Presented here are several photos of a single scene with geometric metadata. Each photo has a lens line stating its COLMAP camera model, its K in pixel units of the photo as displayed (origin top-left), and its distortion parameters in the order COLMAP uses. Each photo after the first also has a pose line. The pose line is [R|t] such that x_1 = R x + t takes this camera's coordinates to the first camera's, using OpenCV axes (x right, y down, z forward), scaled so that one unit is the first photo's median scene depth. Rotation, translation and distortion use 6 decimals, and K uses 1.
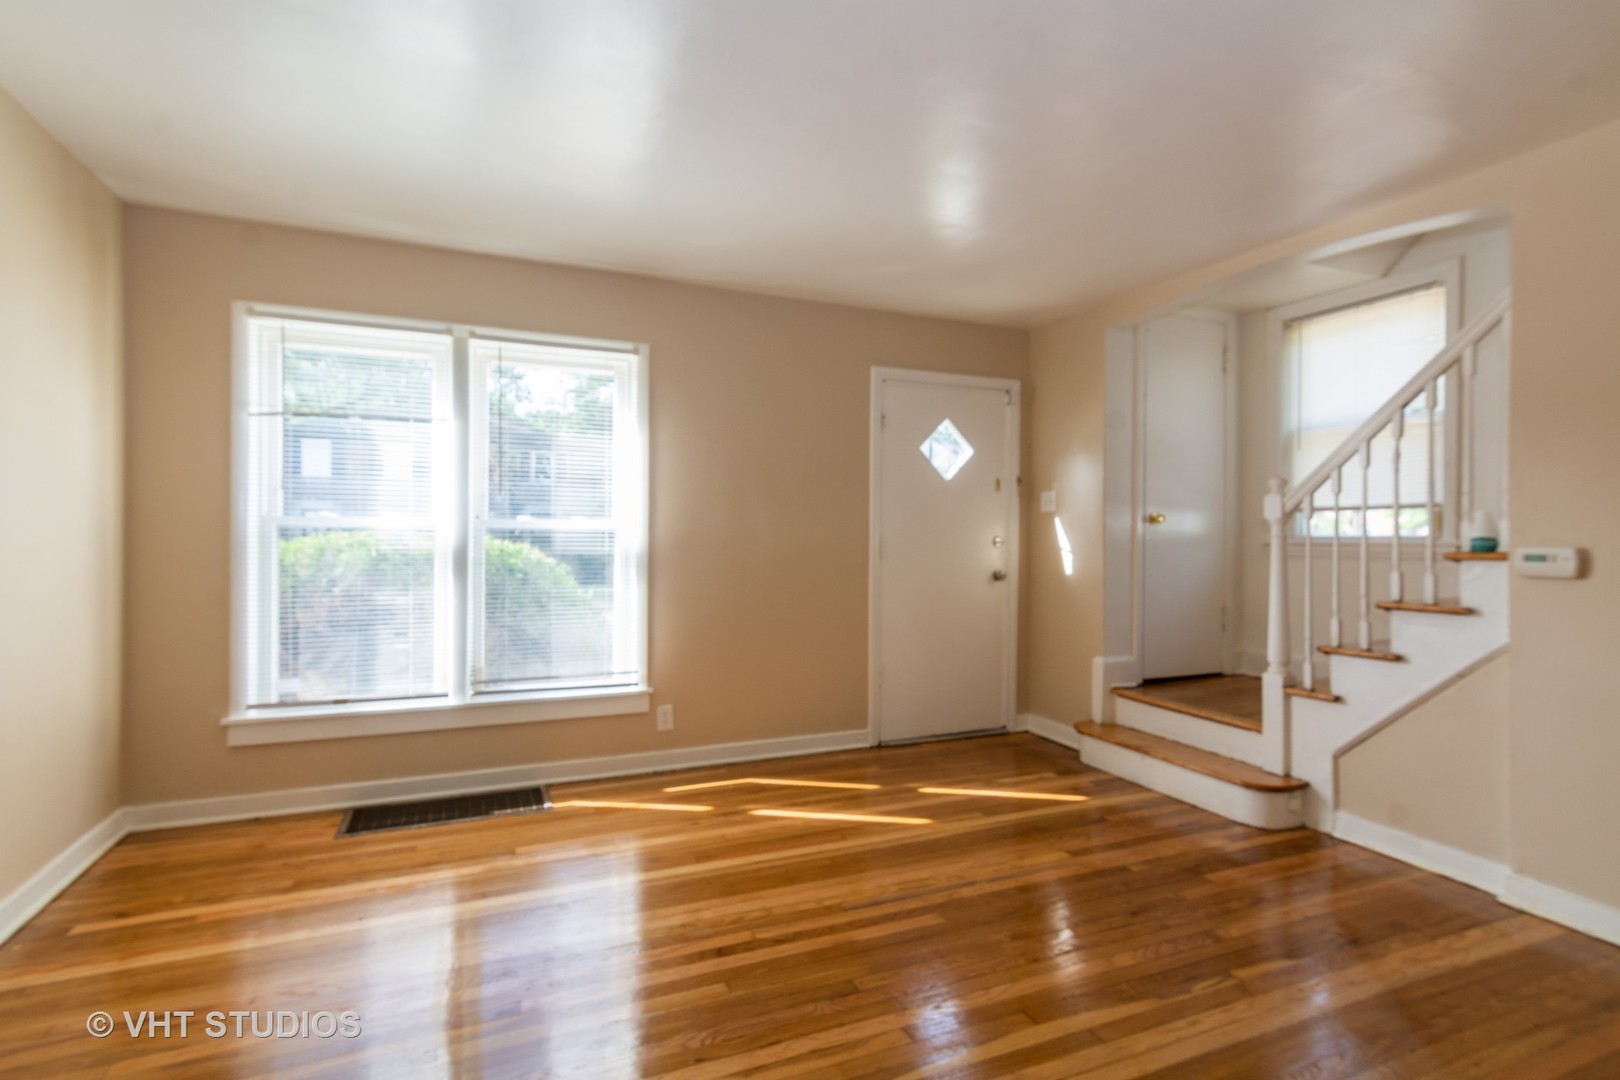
lens RADIAL K [[791.5, 0, 805.6], [0, 791.5, 533.7], [0, 0, 1]] dist [-0.003427, -0.000770]
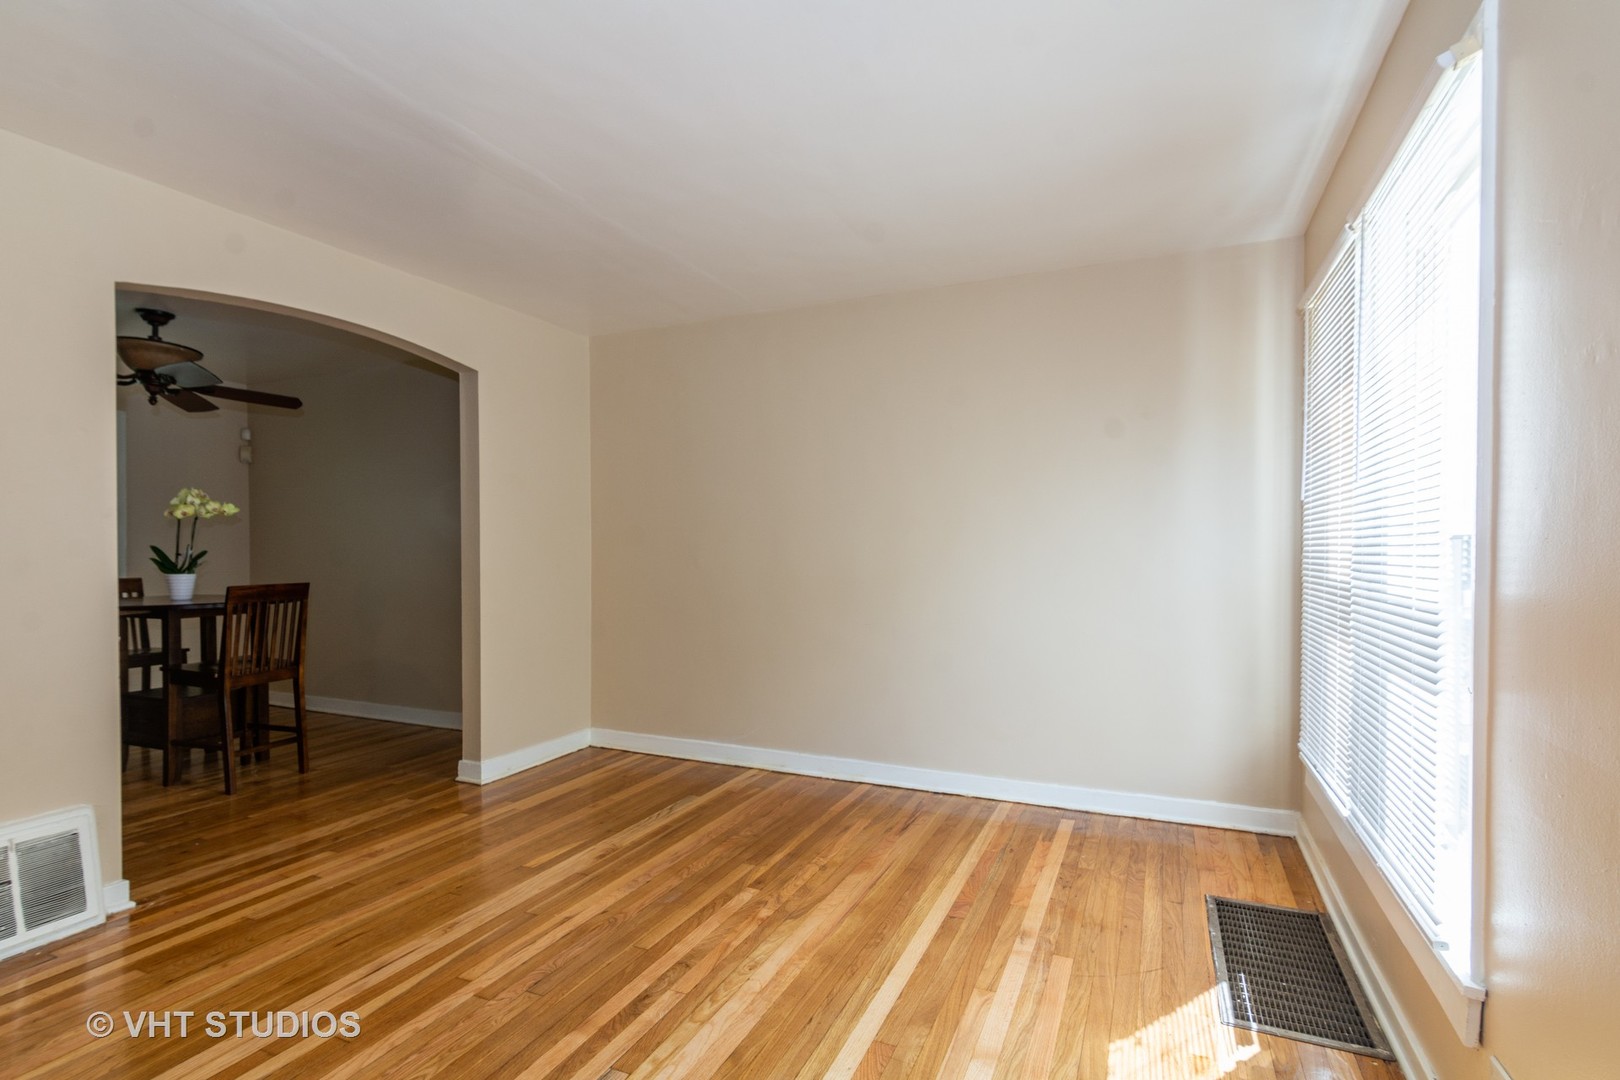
lens RADIAL K [[791.5, 0, 805.4], [0, 791.5, 547.3], [0, 0, 1]] dist [-0.003427, -0.000770]
pose [[-0.738318, -0.010534, -0.674370, 0.276671], [-0.009930, 0.999939, -0.004748, 0.002825], [0.674379, 0.003191, -0.738378, 1.110117]]
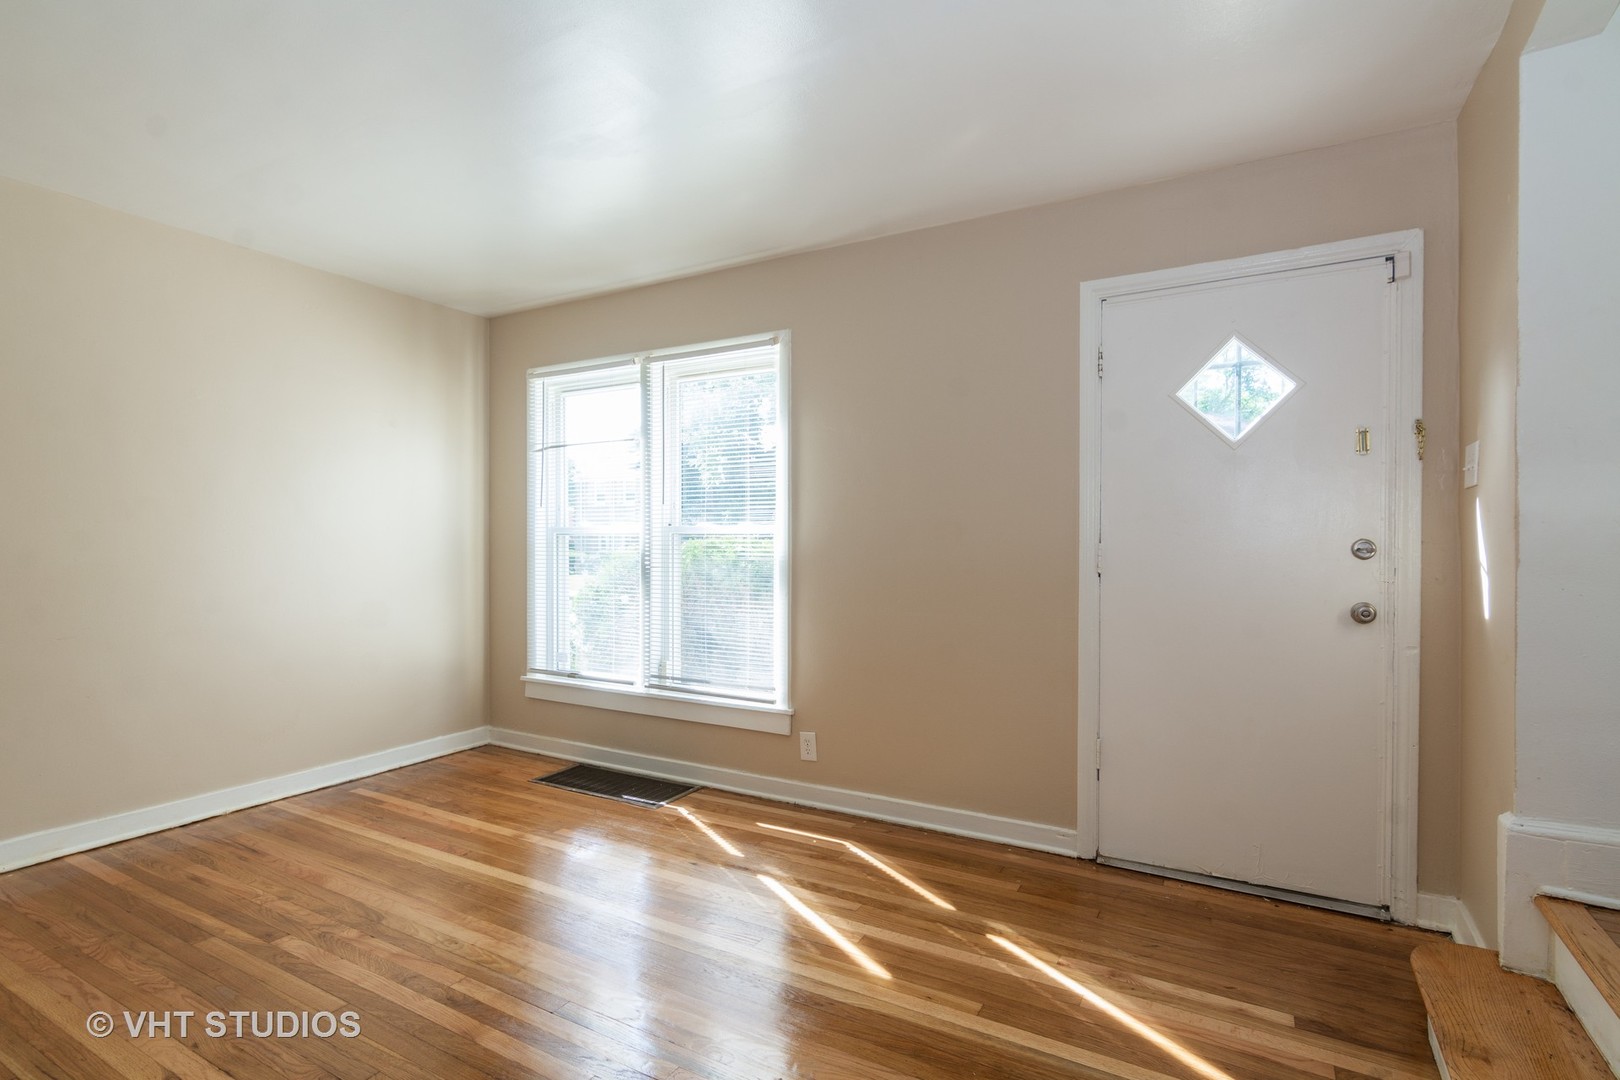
lens RADIAL K [[791.5, 0, 797.7], [0, 791.5, 544.4], [0, 0, 1]] dist [-0.003427, -0.000770]
pose [[0.592781, -0.004324, -0.805352, 0.558069], [0.002507, 0.999991, -0.003524, 0.010371], [0.805360, 0.000070, 0.592786, 0.489994]]
